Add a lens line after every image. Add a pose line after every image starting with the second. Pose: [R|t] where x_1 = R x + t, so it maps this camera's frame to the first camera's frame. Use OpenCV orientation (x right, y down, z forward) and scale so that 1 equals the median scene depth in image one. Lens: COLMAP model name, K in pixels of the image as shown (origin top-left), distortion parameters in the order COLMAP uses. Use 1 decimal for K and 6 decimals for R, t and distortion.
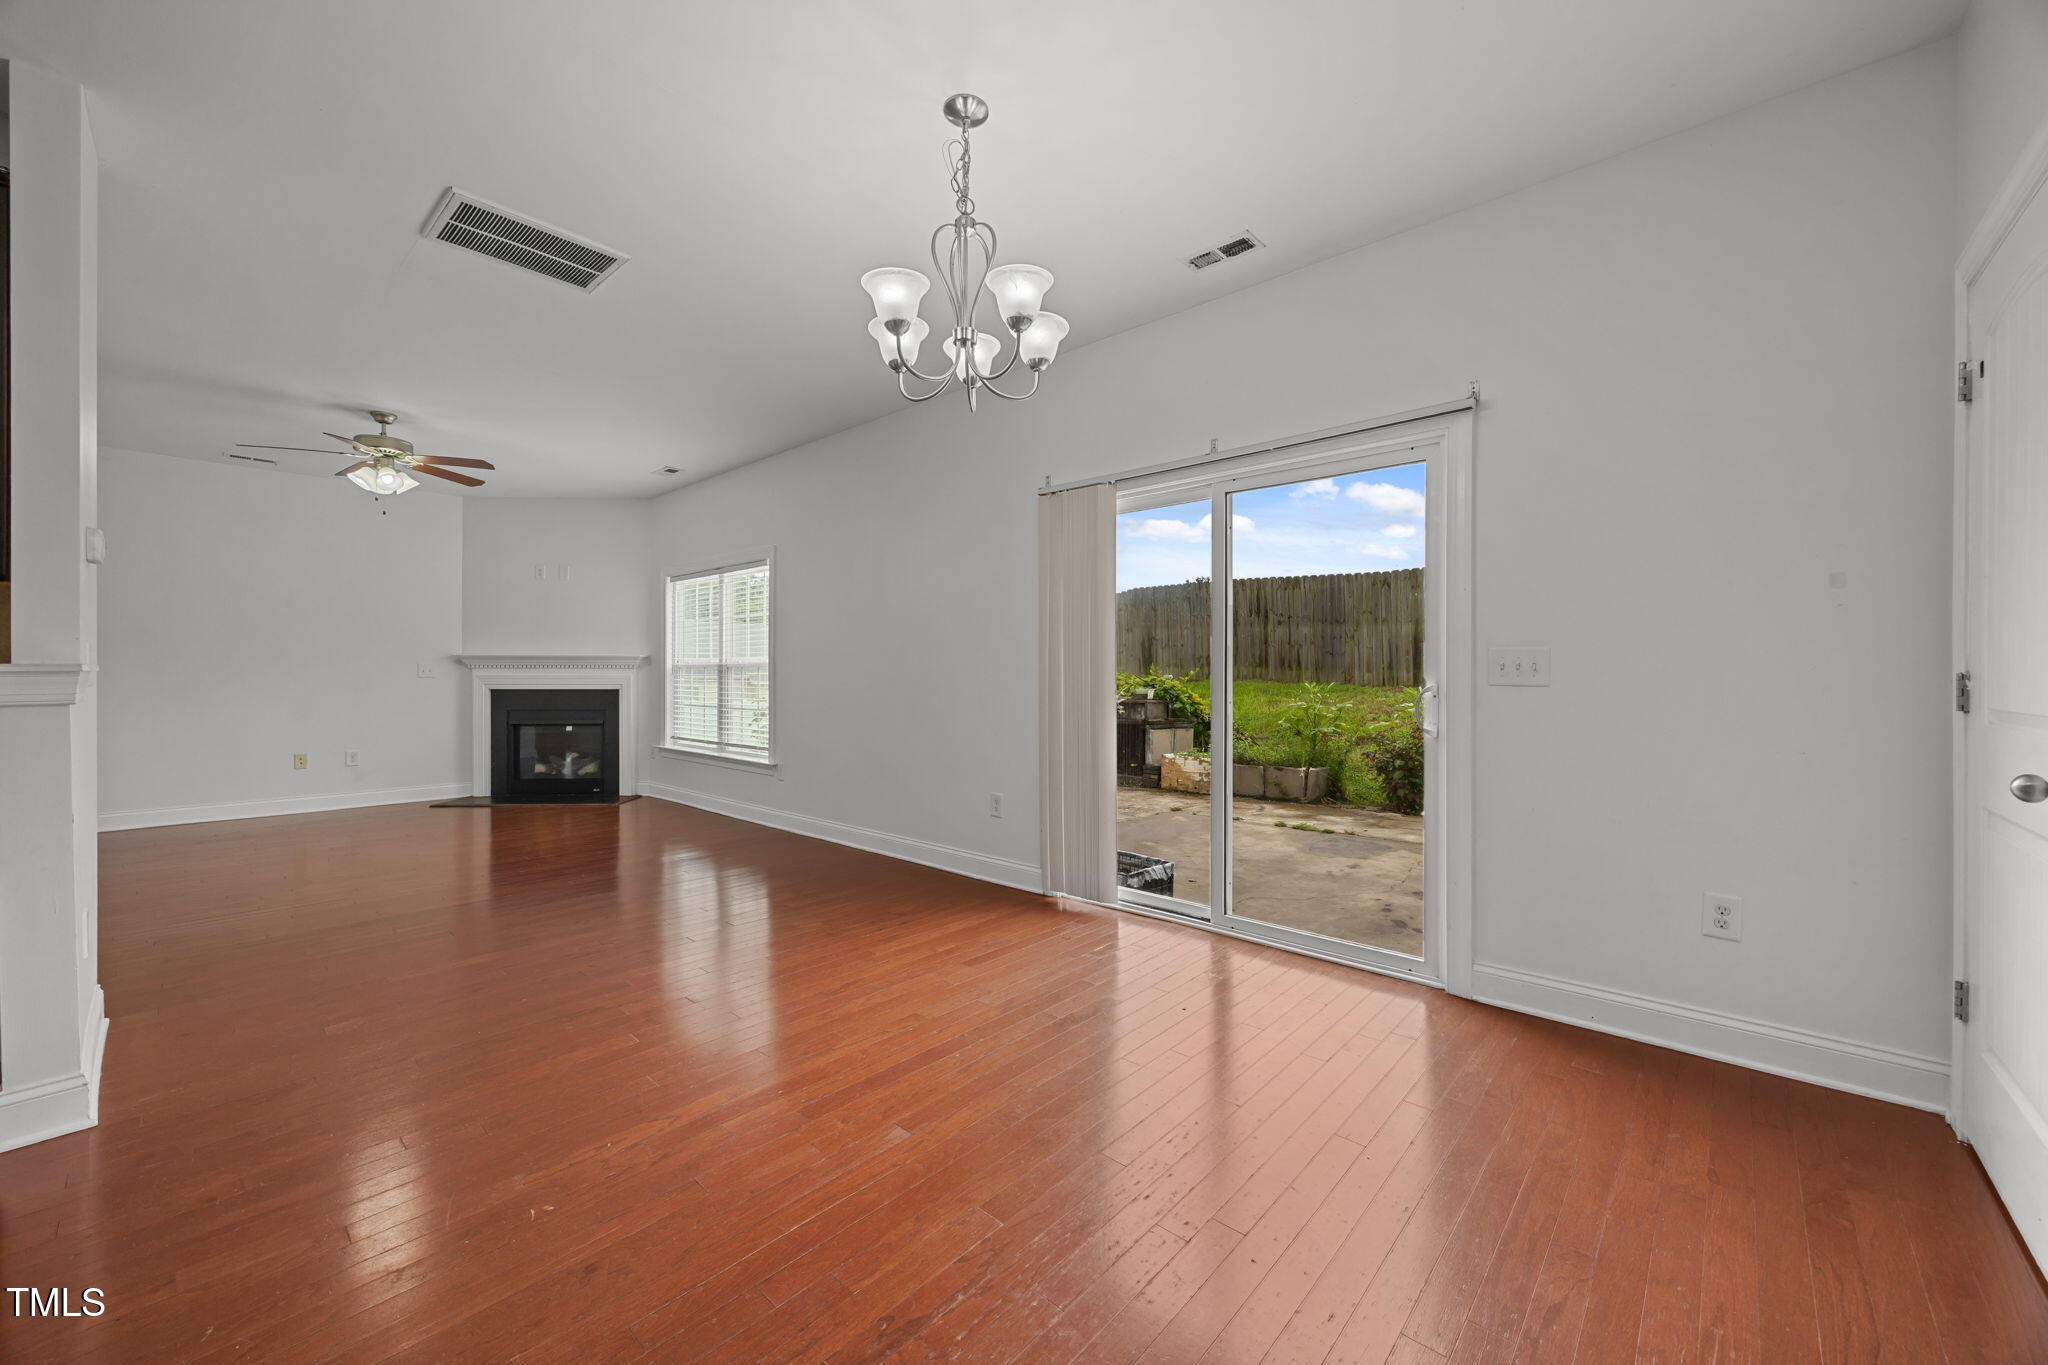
lens RADIAL K [[786.2, 0, 1023.7], [0, 786.2, 674.4], [0, 0, 1]] dist [-0.007596, -0.000124]
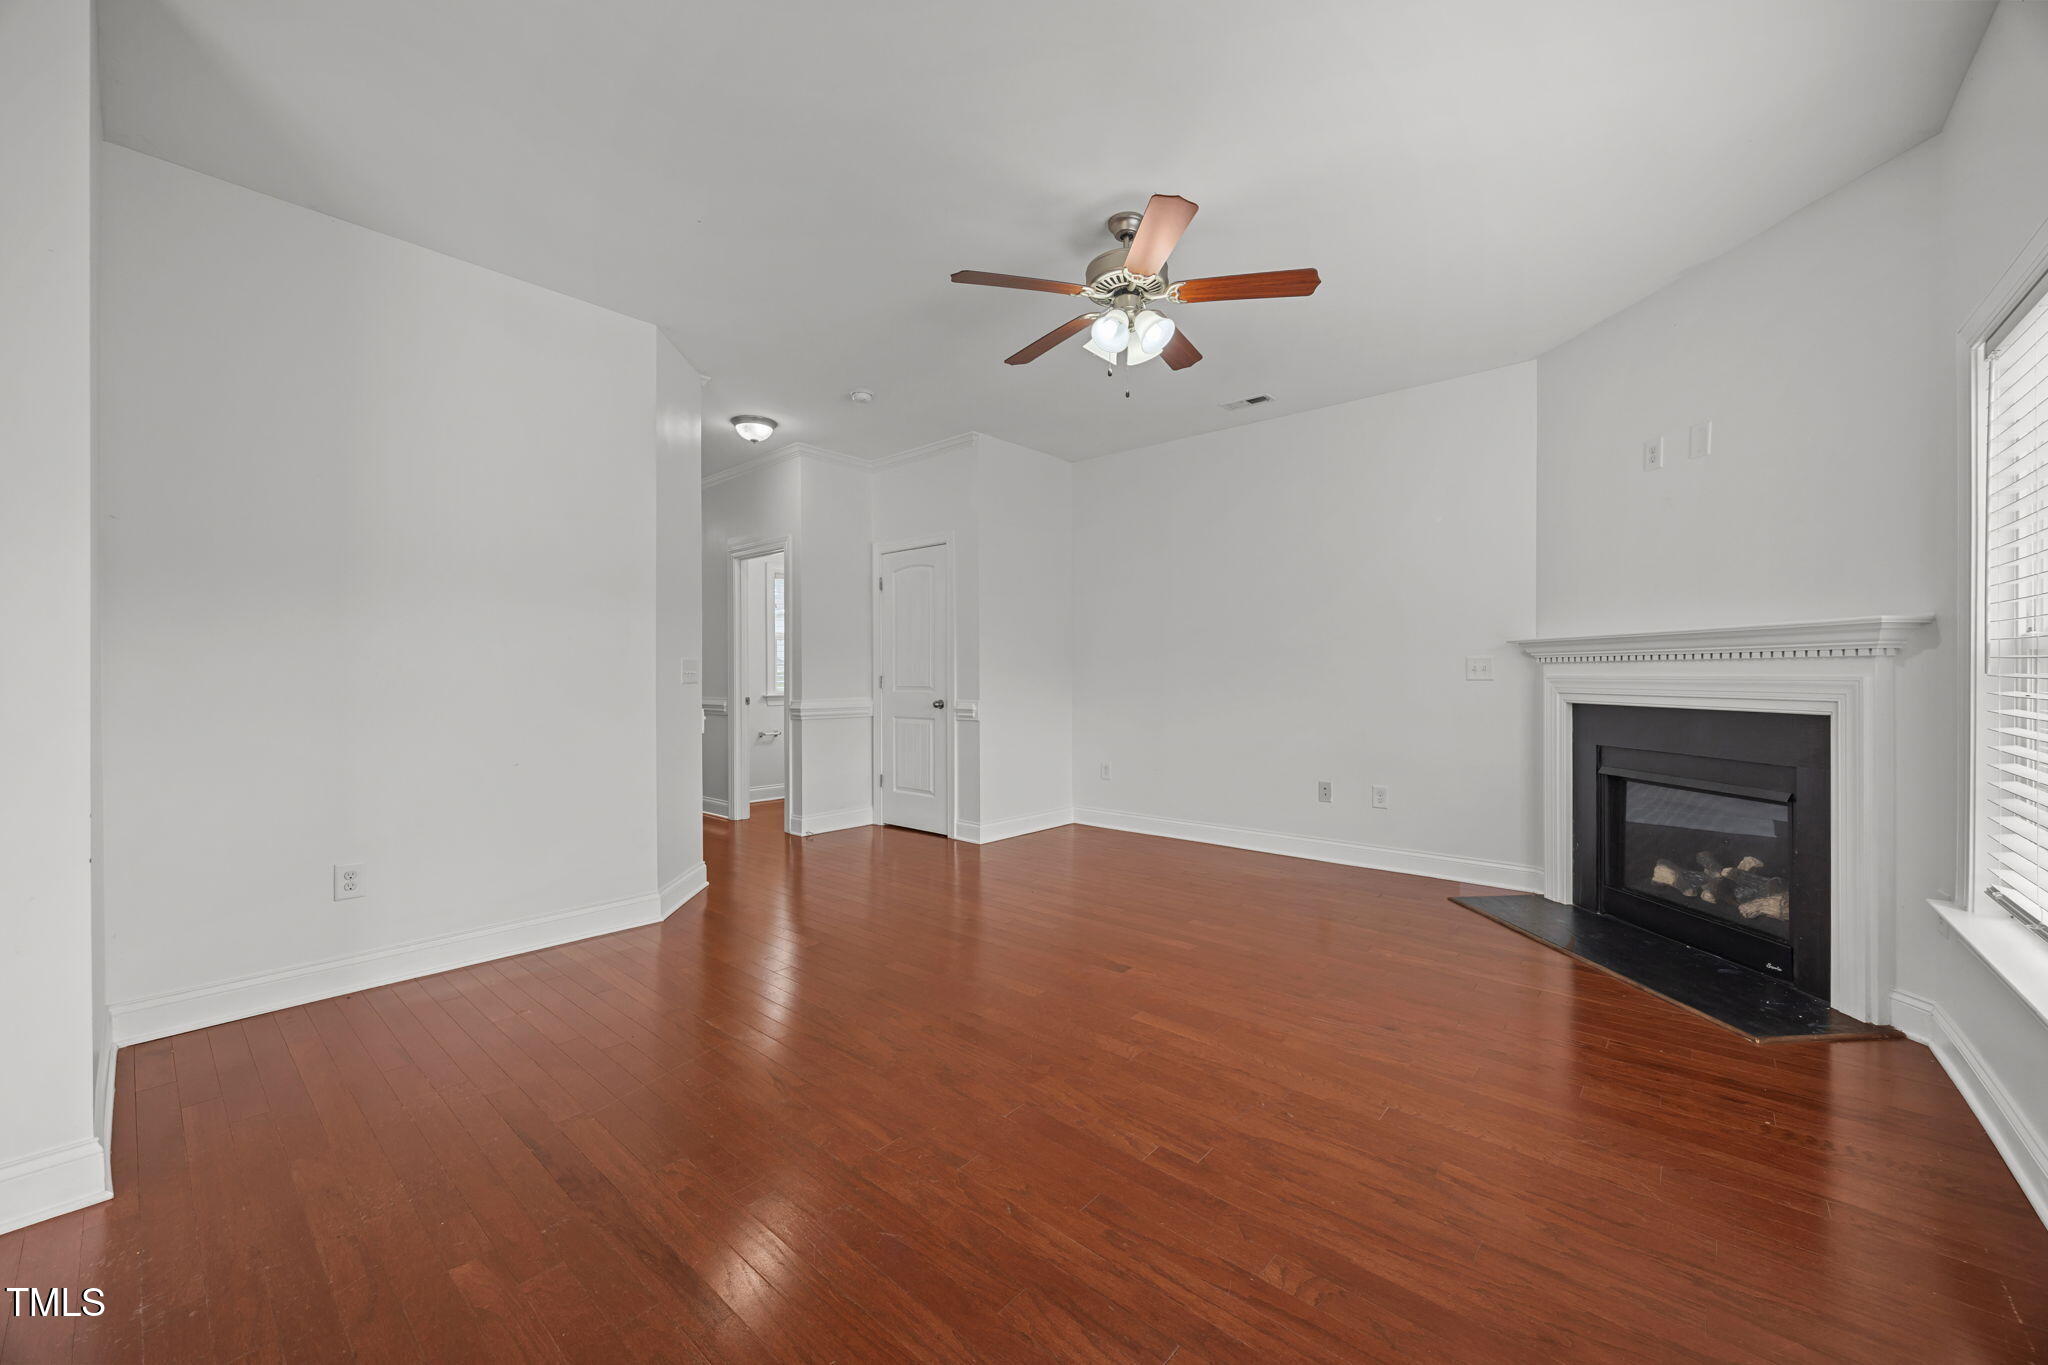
lens RADIAL K [[786.2, 0, 1027.6], [0, 786.2, 671.2], [0, 0, 1]] dist [-0.007596, -0.000124]
pose [[0.027495, -0.004727, -0.999611, -0.165741], [0.003895, 0.999982, -0.004621, -0.000974], [0.999614, -0.003767, 0.027512, 0.620283]]
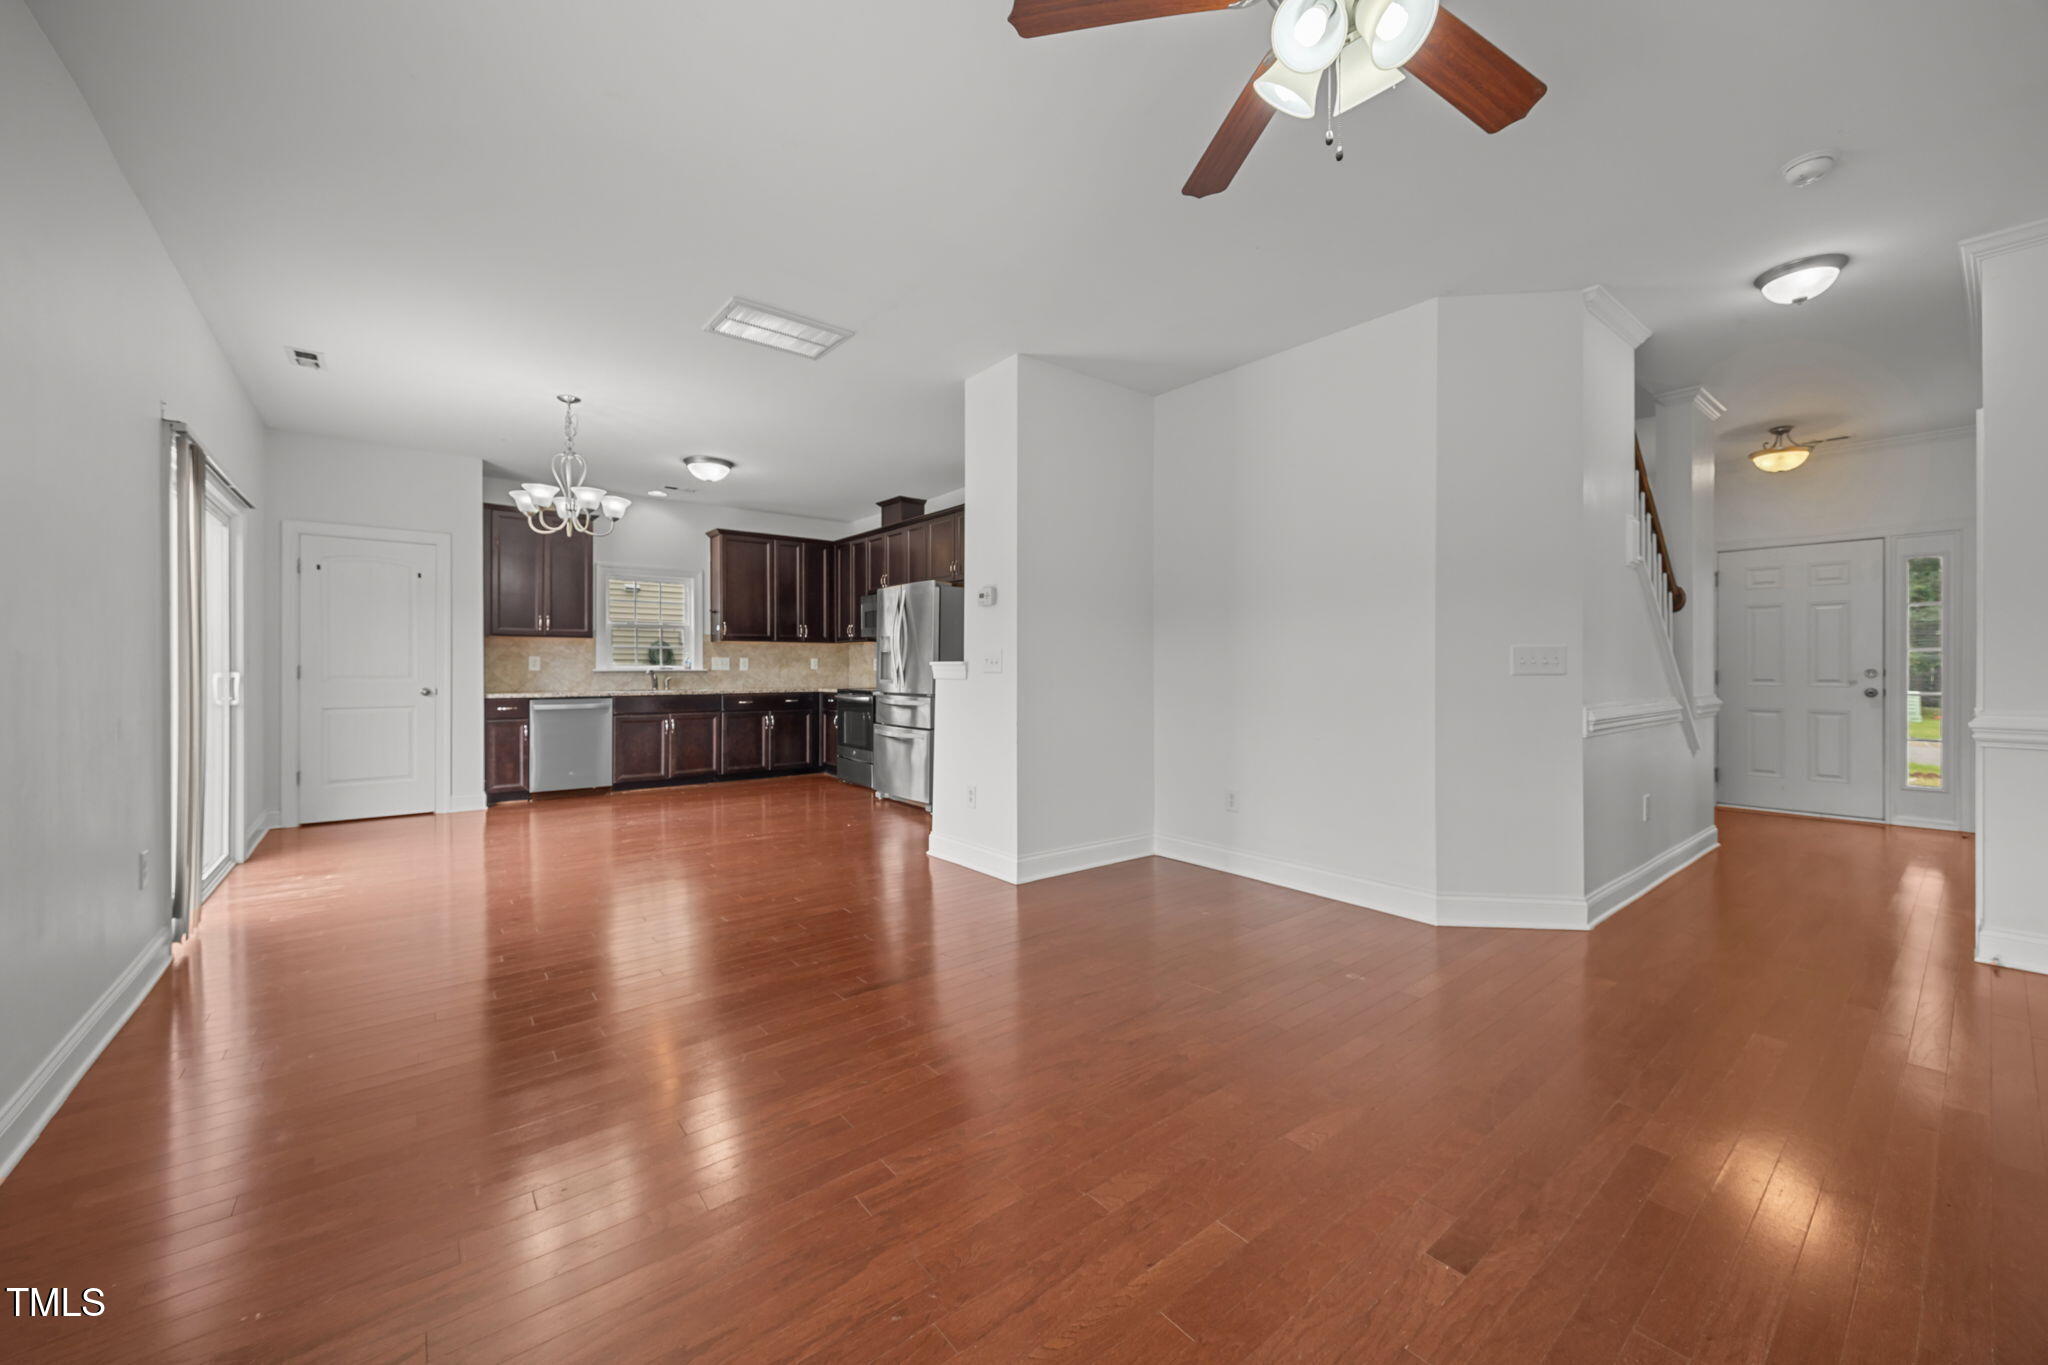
lens RADIAL K [[786.2, 0, 1026.8], [0, 786.2, 666.1], [0, 0, 1]] dist [-0.007596, -0.000124]
pose [[-0.986553, -0.002032, 0.163426, -0.815262], [-0.001731, 0.999997, 0.001986, -0.002314], [-0.163430, 0.001677, -0.986554, 1.160359]]
